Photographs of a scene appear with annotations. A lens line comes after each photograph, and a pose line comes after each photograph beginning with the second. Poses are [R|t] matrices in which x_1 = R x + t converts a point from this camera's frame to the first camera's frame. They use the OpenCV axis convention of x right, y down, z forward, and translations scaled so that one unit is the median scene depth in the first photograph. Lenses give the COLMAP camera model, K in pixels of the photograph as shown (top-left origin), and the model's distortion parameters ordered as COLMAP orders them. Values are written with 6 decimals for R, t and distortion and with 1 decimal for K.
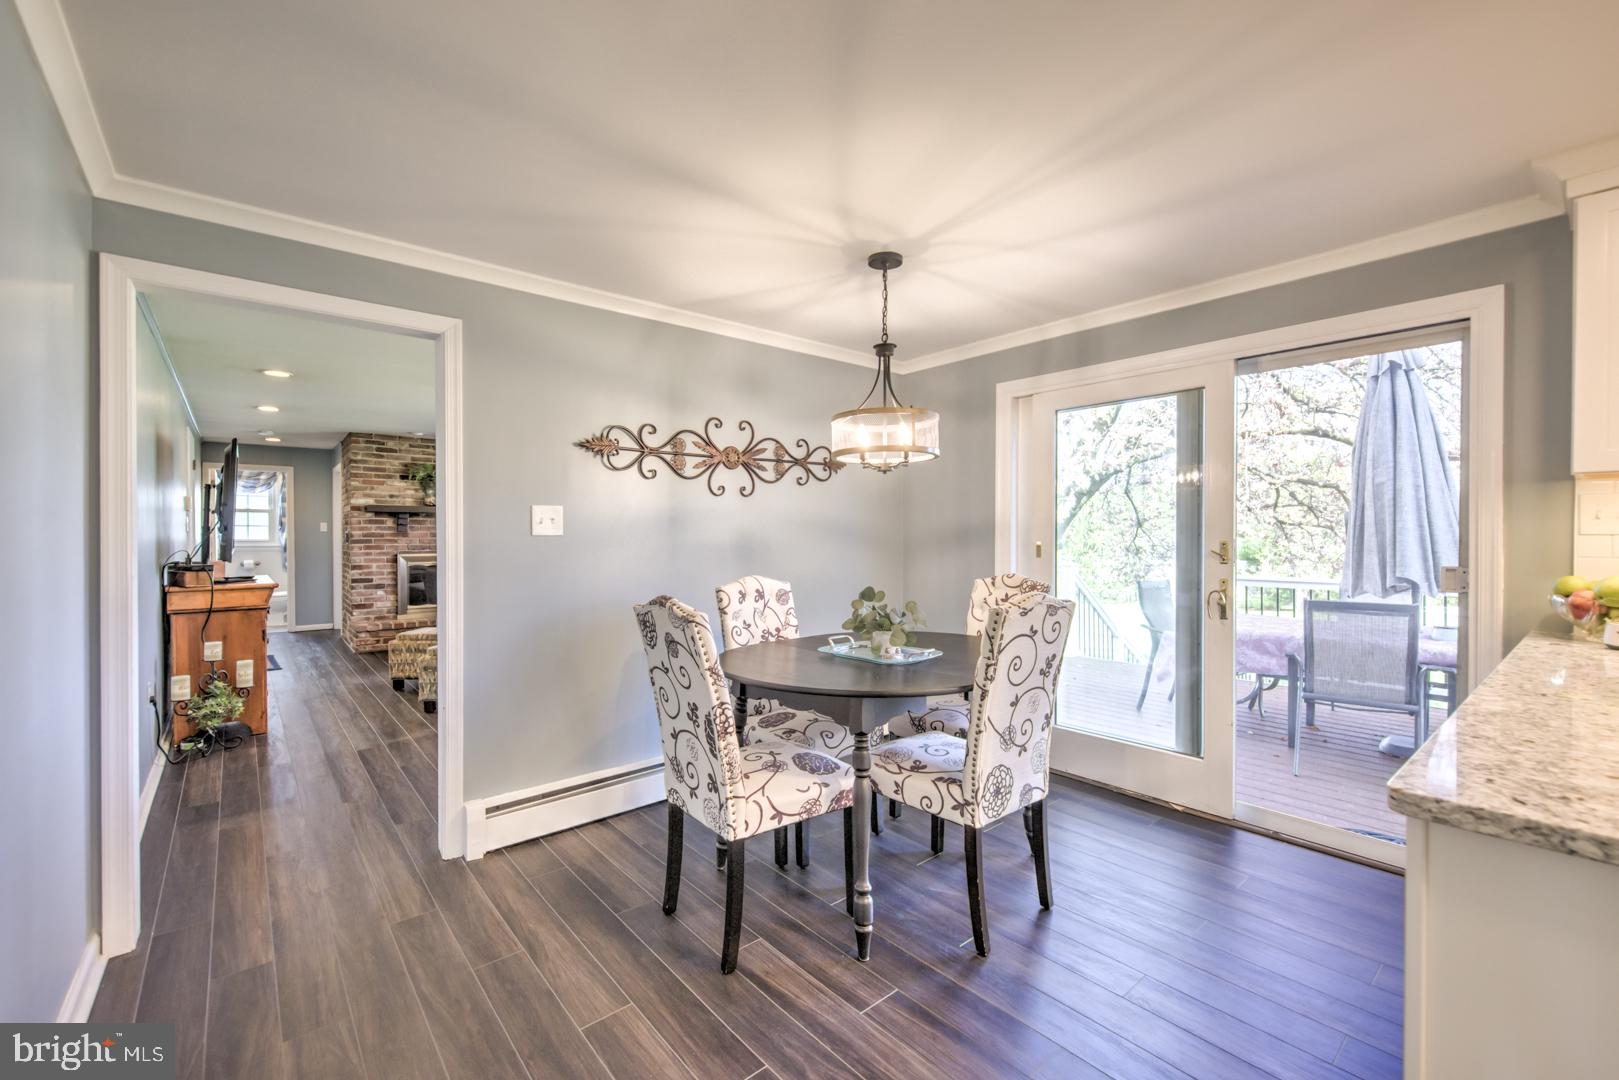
lens RADIAL K [[669.1, 0, 805.1], [0, 669.1, 542.1], [0, 0, 1]] dist [0.004188, -0.001238]
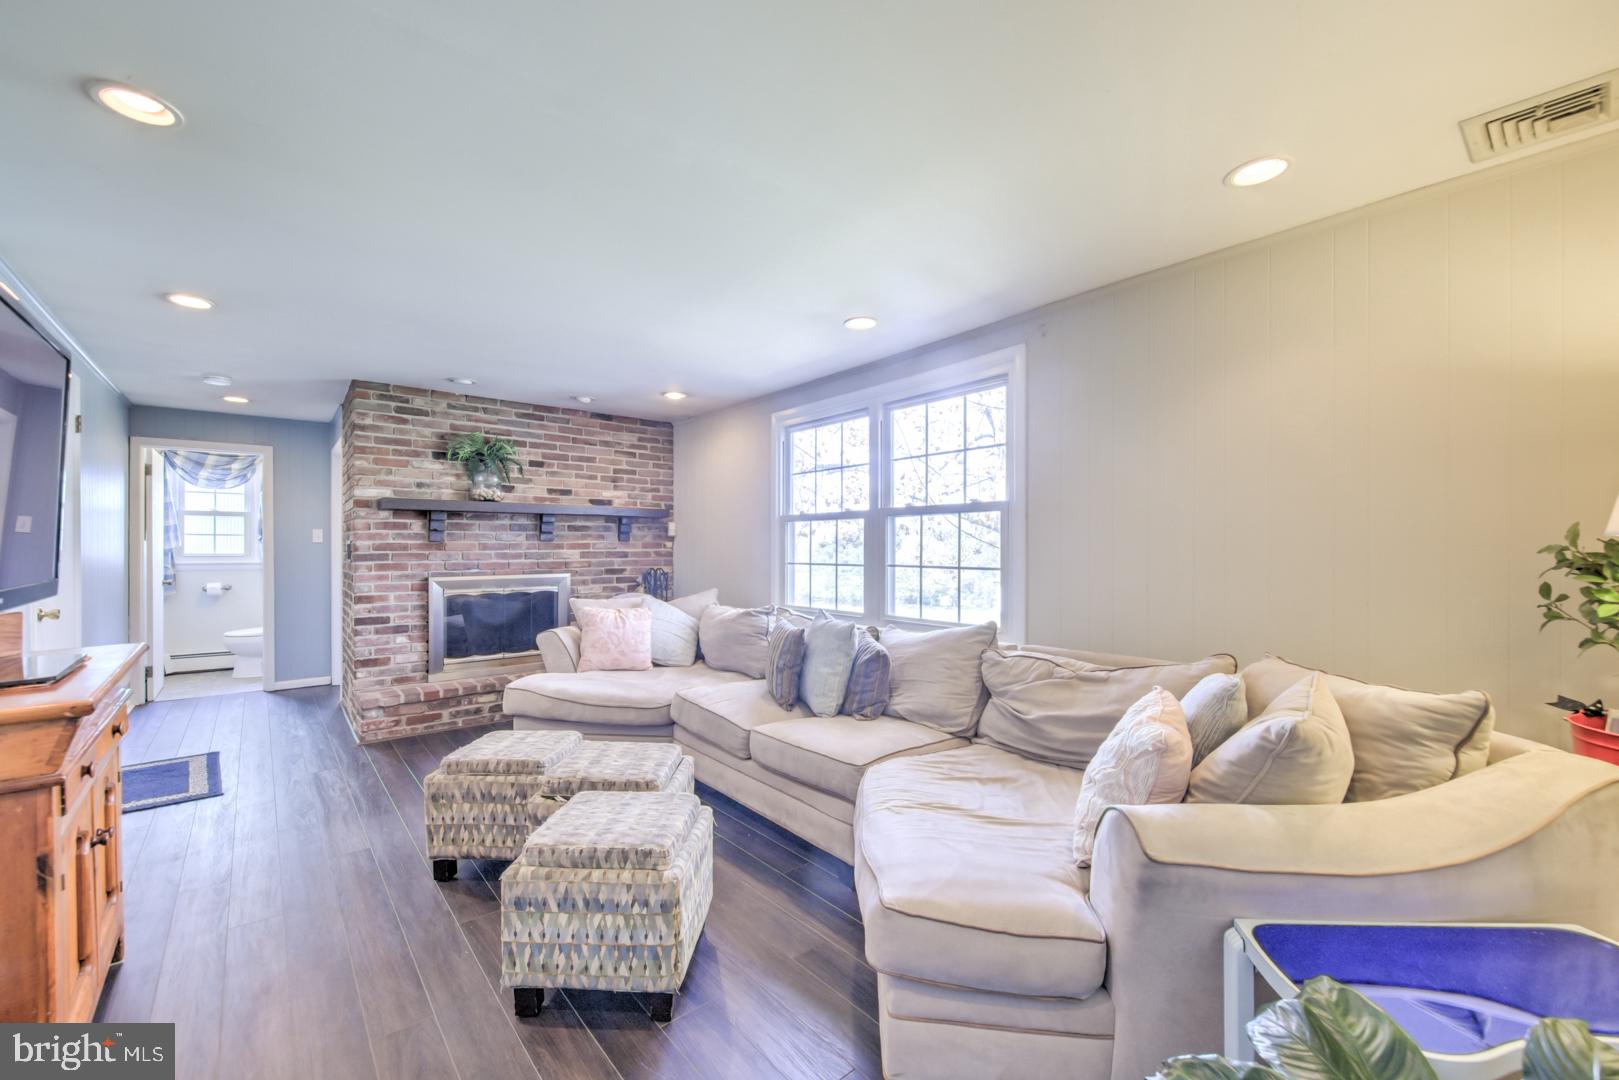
lens RADIAL K [[650.2, 0, 801.3], [0, 650.2, 544.2], [0, 0, 1]] dist [0.003048, -0.002071]
pose [[0.999975, -0.003614, -0.006074, -0.255382], [0.003535, 0.999910, -0.012922, -0.003948], [0.006120, 0.012900, 0.999898, 0.392210]]
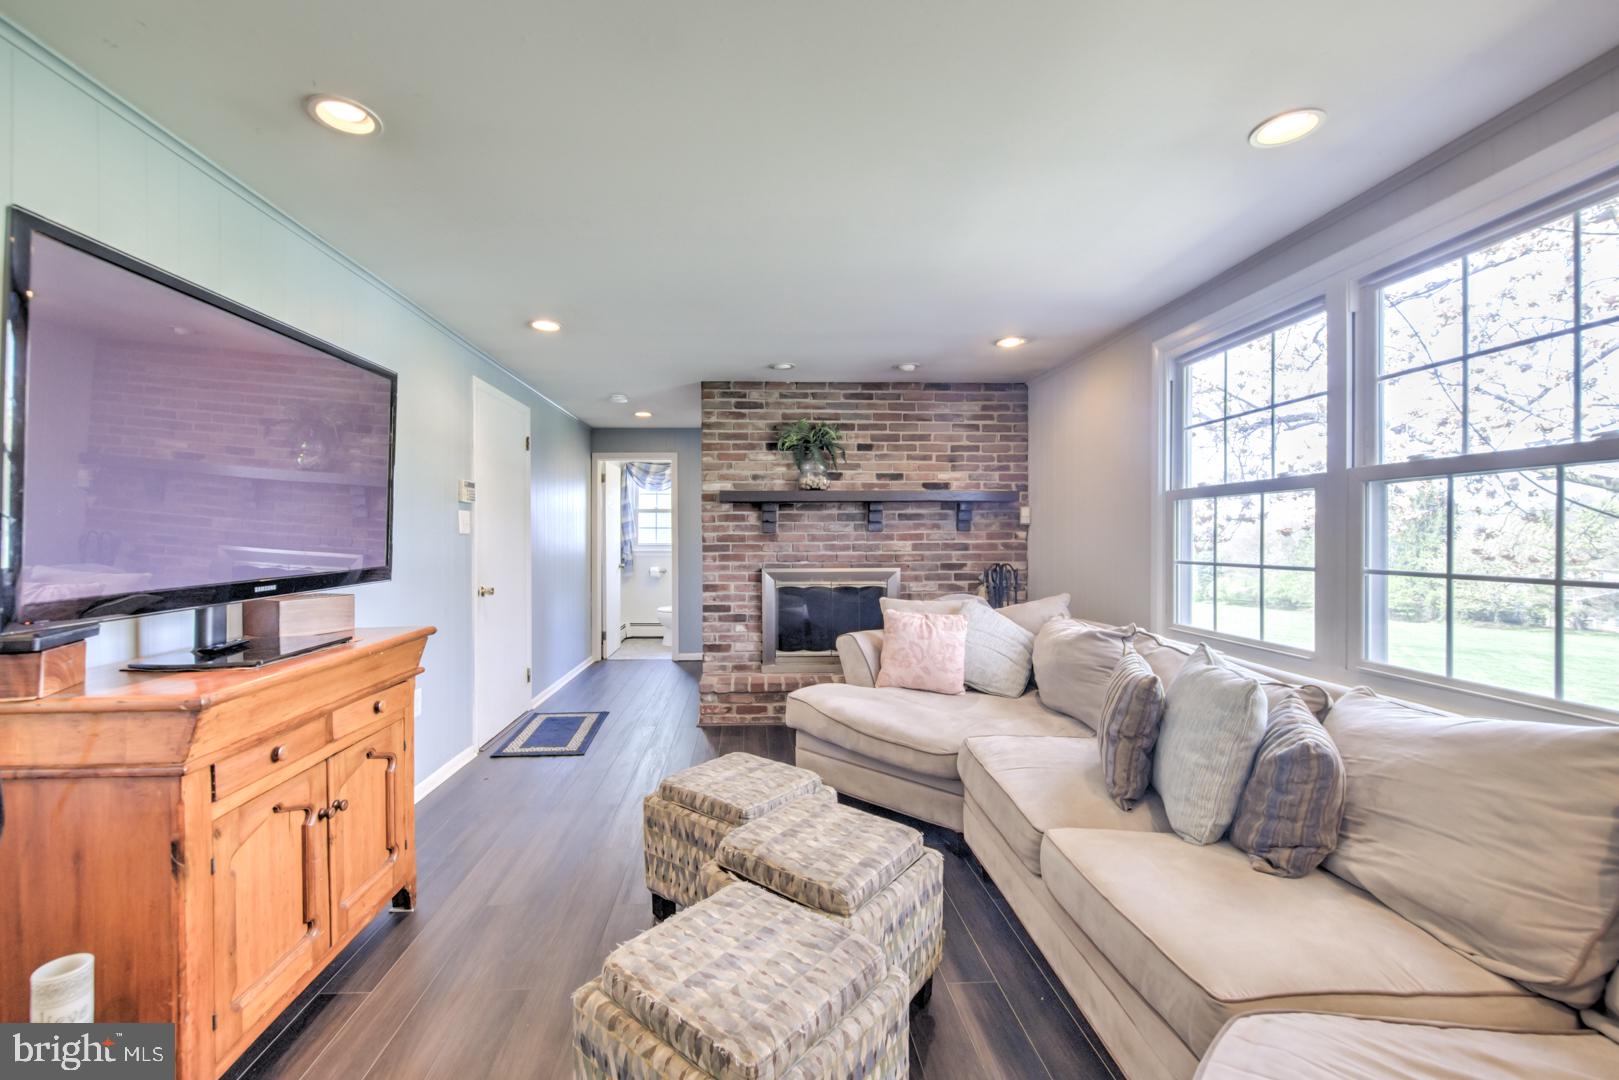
lens RADIAL K [[650.2, 0, 784.3], [0, 650.2, 539.3], [0, 0, 1]] dist [0.003048, -0.002071]
pose [[0.788894, -0.003378, -0.614520, -0.215697], [0.000060, 0.999985, -0.005421, -0.006123], [0.614529, 0.004240, 0.788883, 0.528519]]
